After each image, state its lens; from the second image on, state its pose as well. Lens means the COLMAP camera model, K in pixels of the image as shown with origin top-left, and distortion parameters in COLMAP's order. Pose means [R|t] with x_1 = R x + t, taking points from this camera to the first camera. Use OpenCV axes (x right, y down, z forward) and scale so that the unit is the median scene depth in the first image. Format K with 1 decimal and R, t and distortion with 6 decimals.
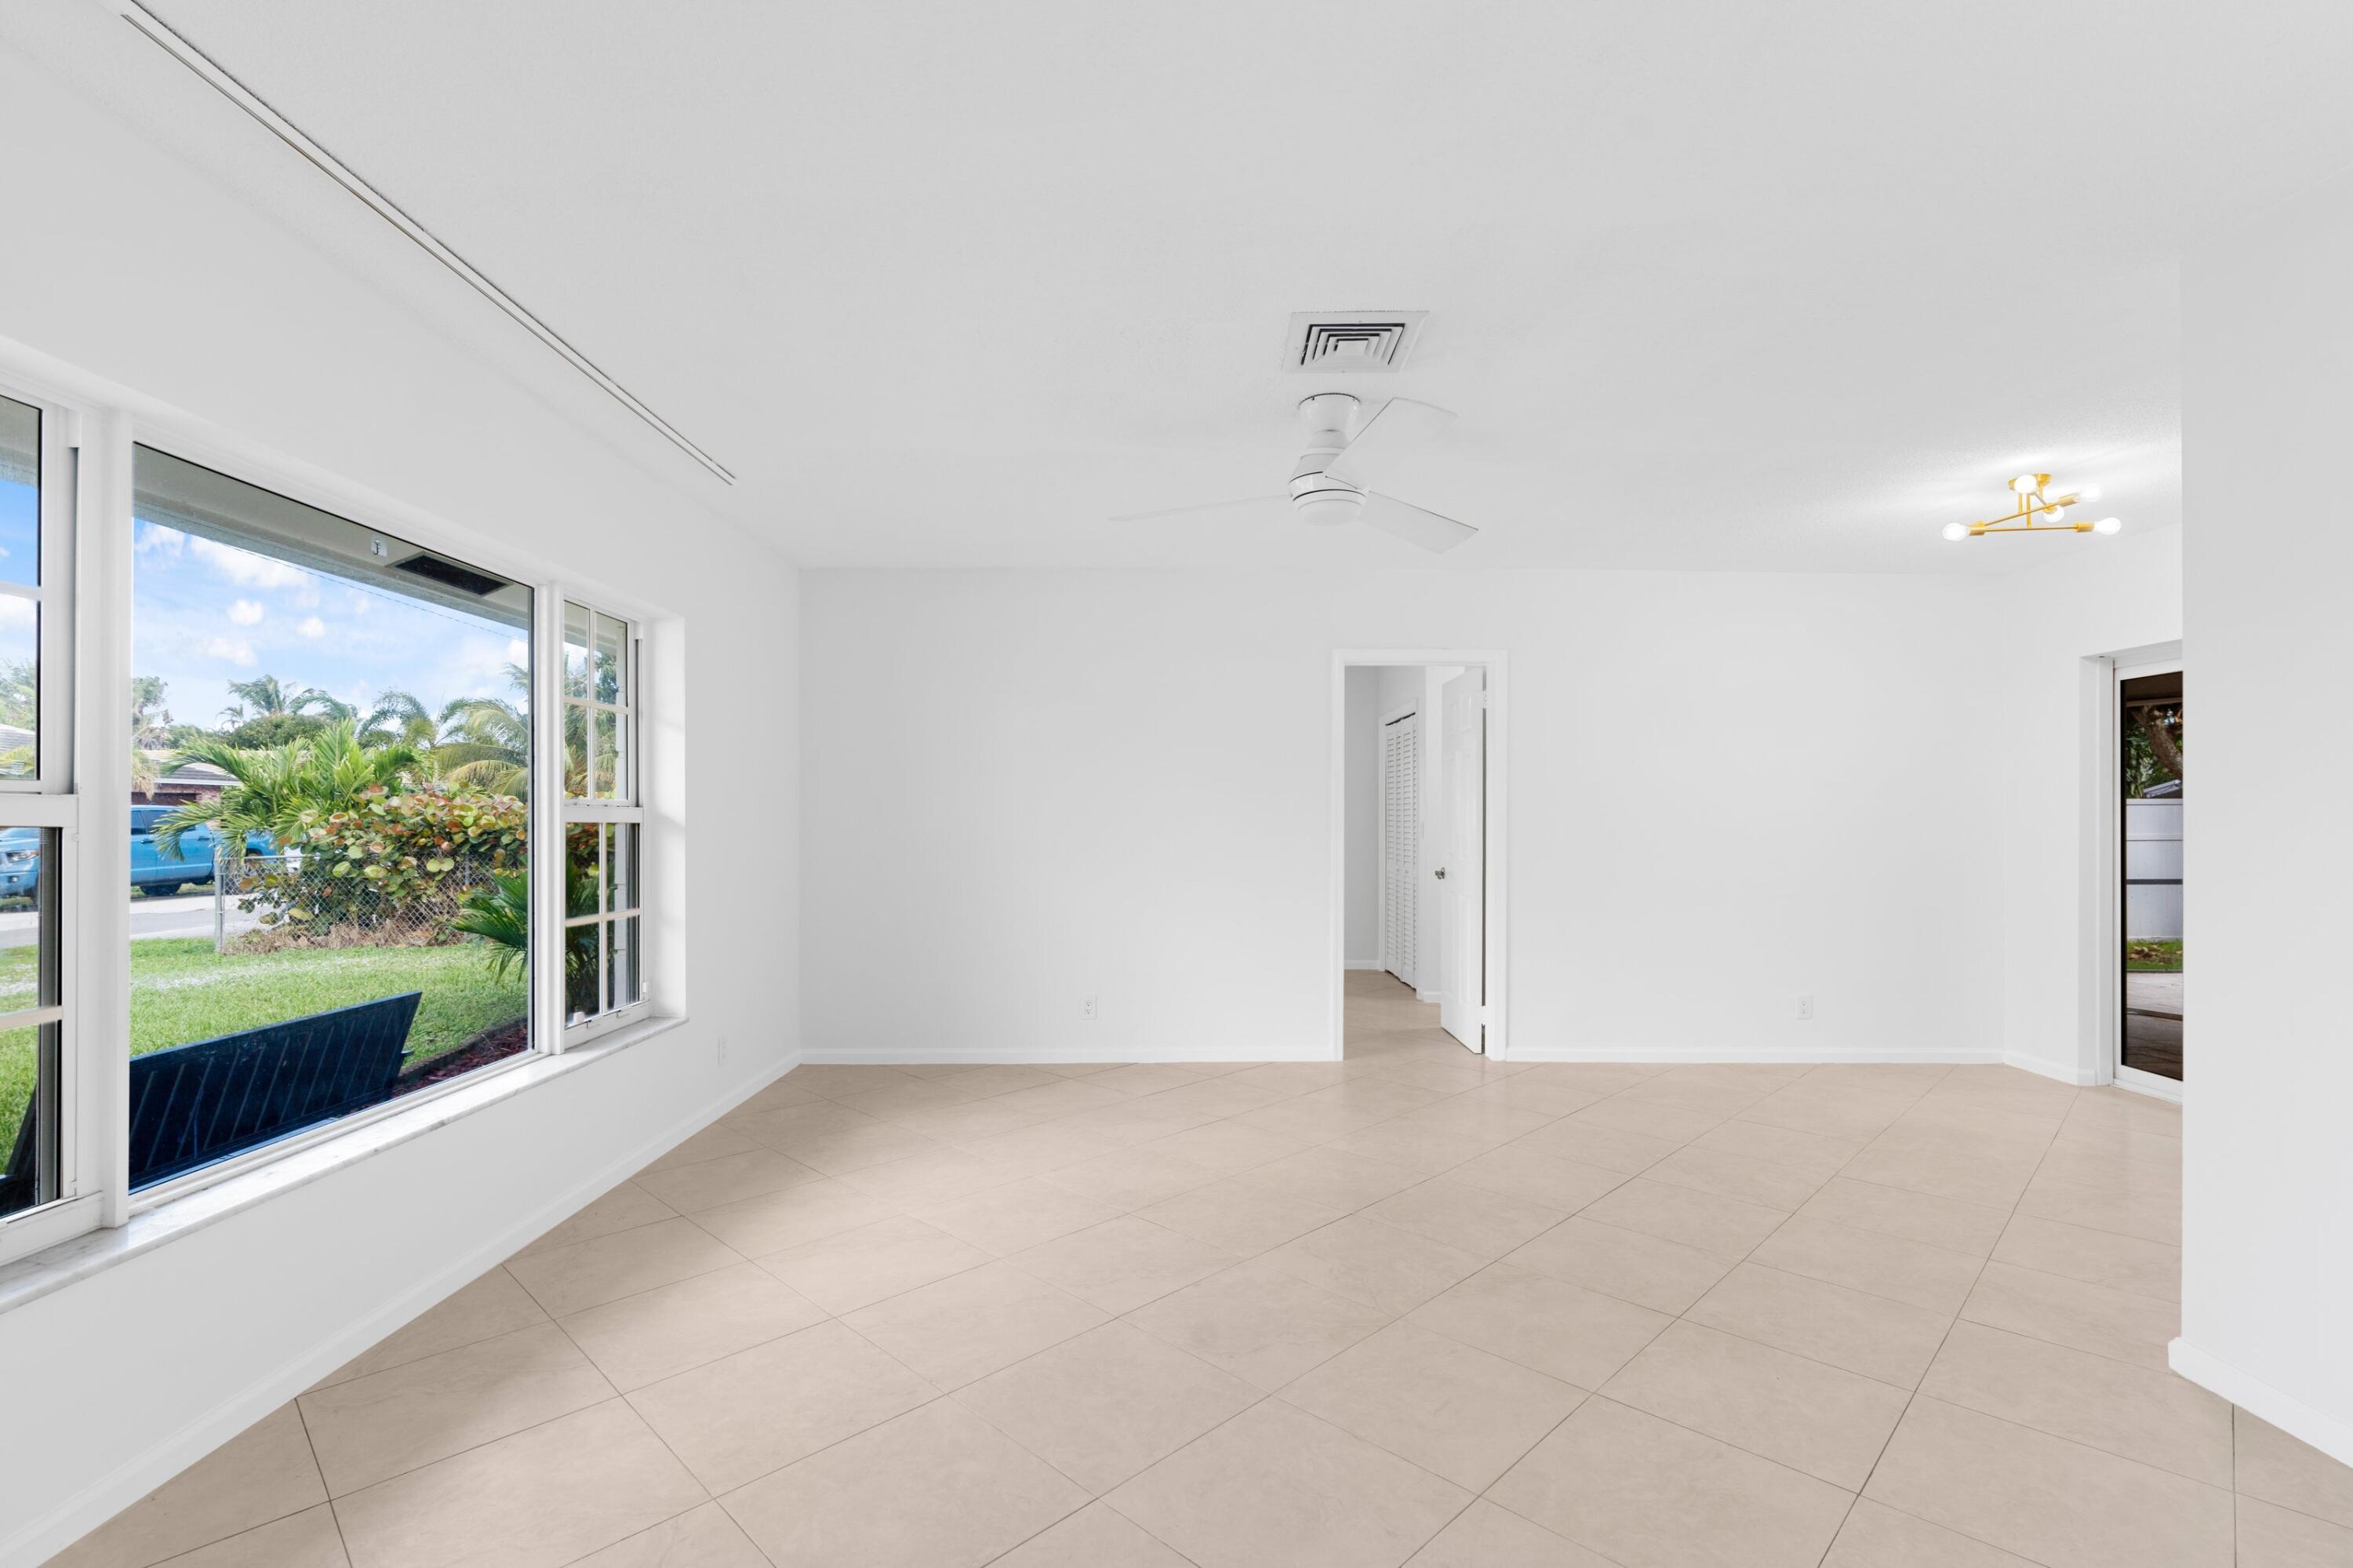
lens RADIAL K [[1071.8, 0, 1173.7], [0, 1071.8, 798.6], [0, 0, 1]] dist [-0.008968, 0.002538]
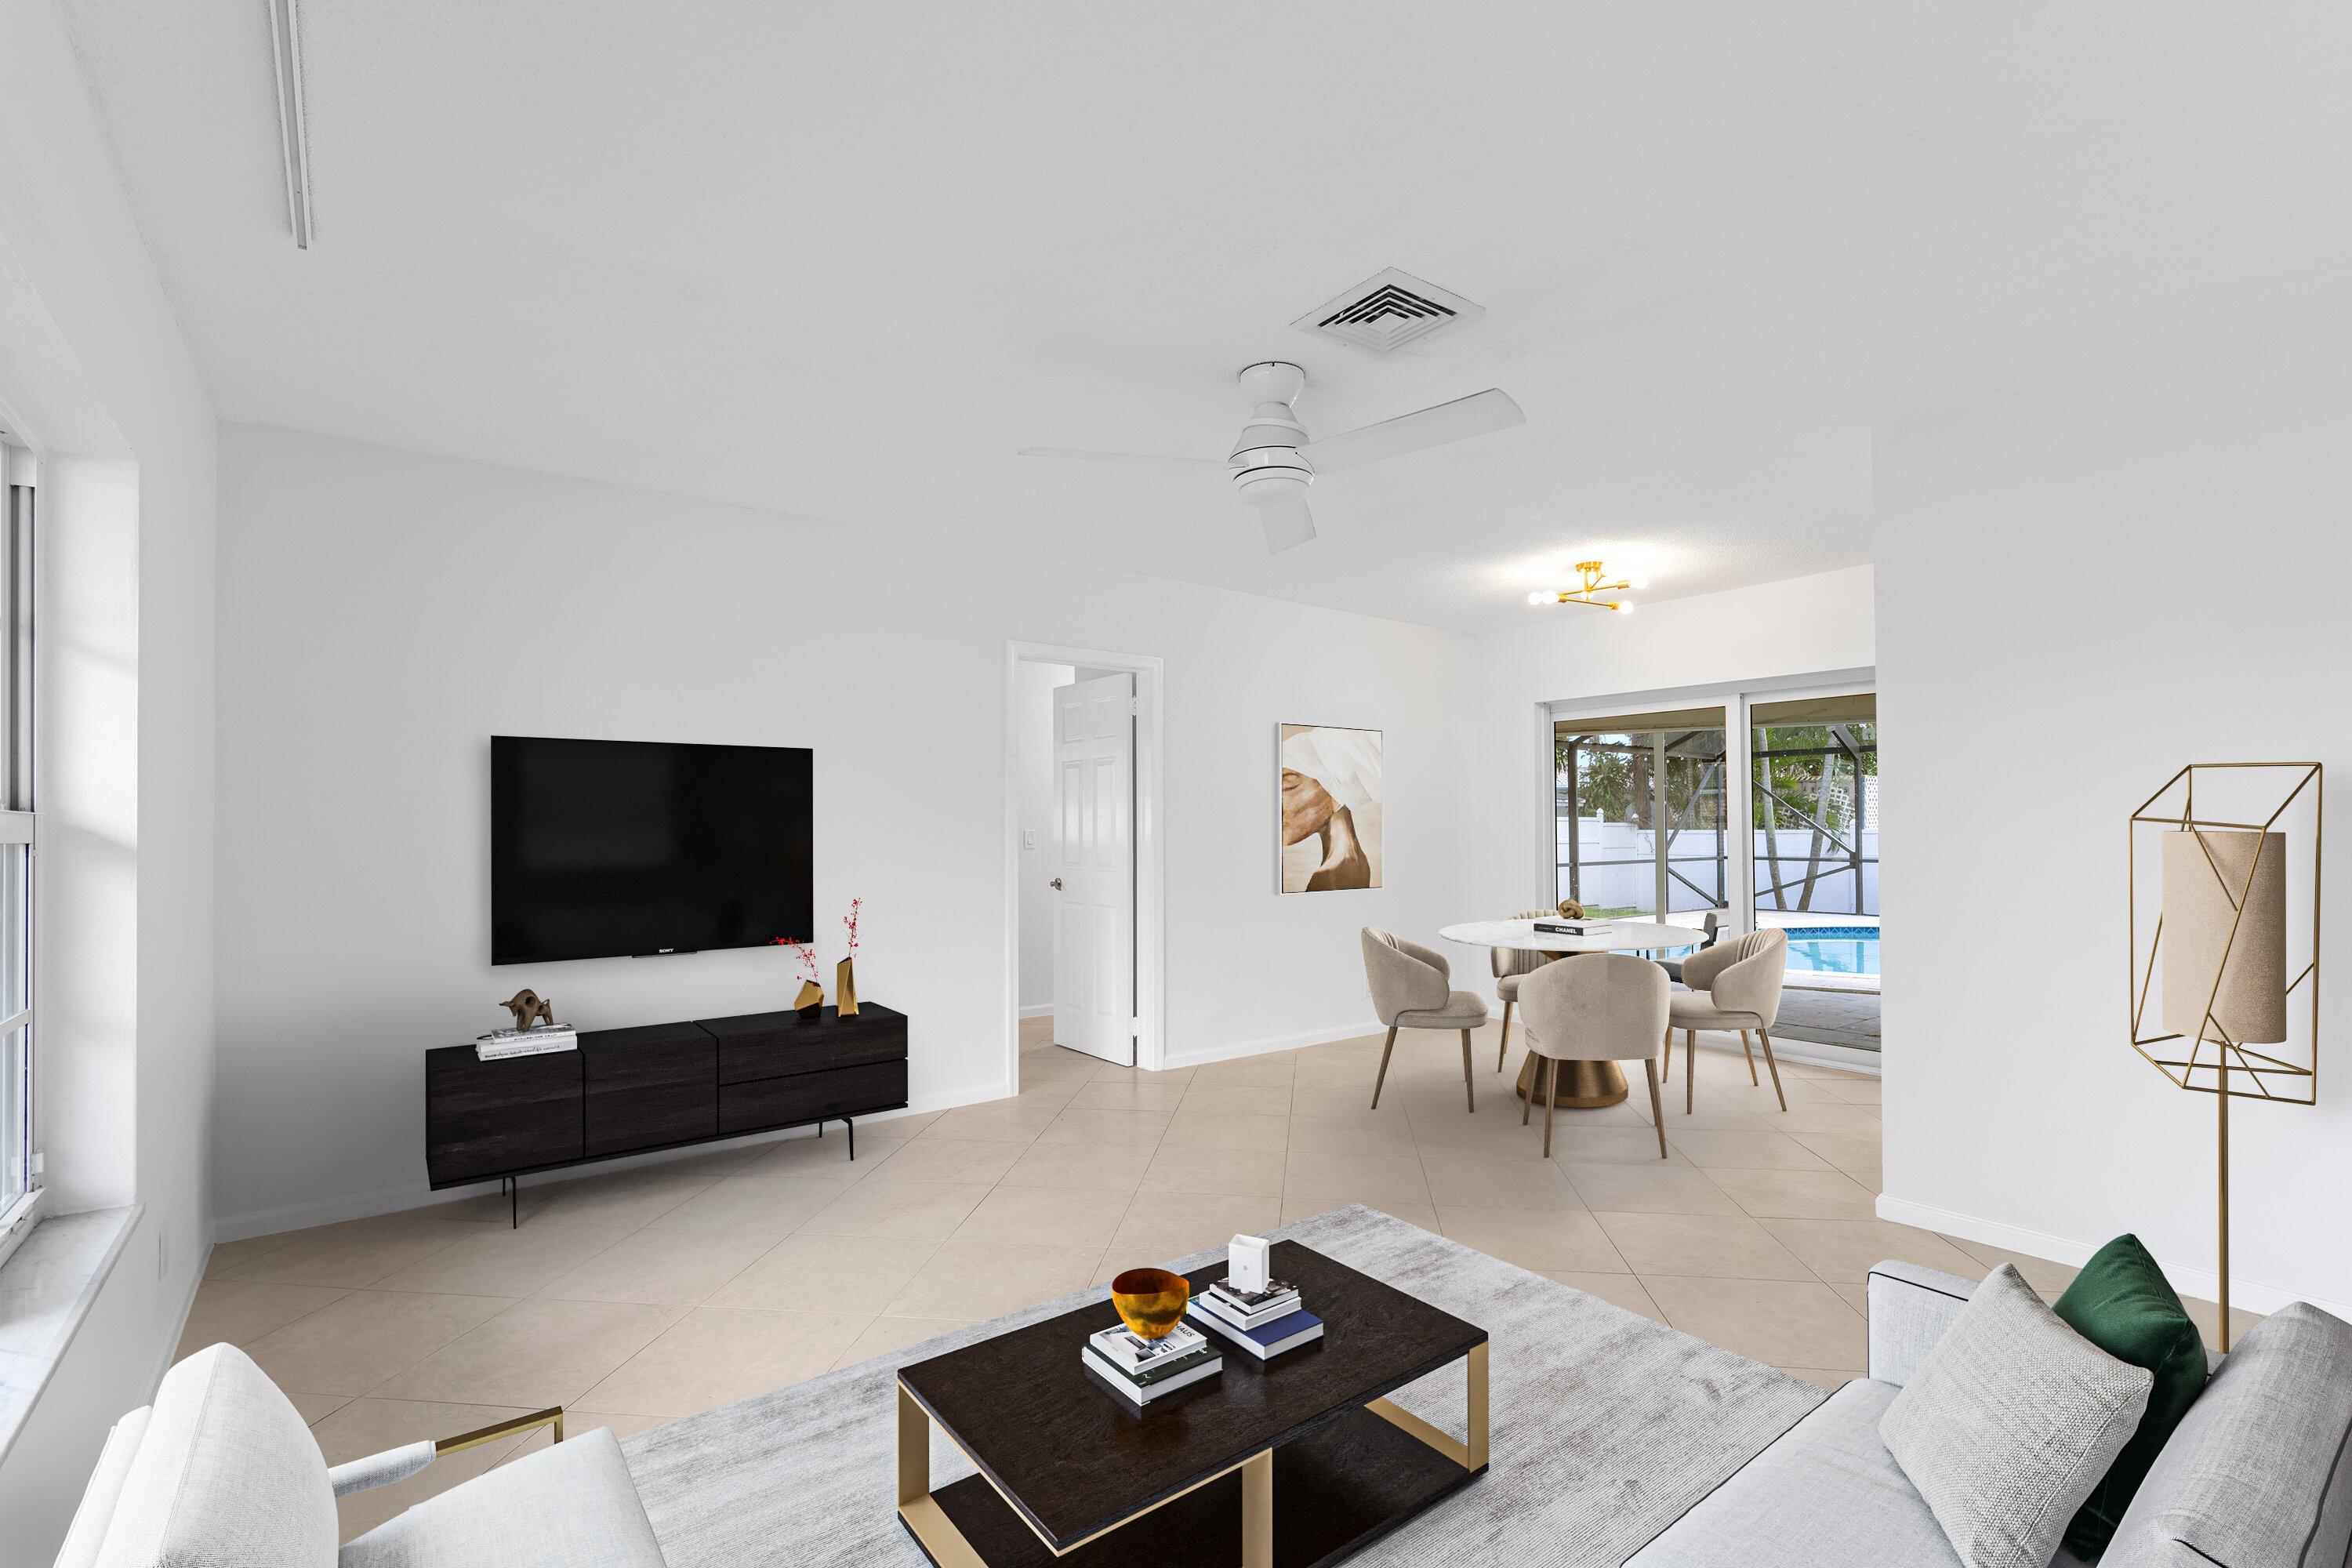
lens RADIAL K [[1071.3, 0, 1178.7], [0, 1071.3, 793.6], [0, 0, 1]] dist [-0.008968, 0.002538]
pose [[0.790755, 0.013948, 0.611973, -0.357644], [-0.006904, 0.999880, -0.013868, 0.002472], [-0.612093, 0.006741, 0.790757, 0.246966]]
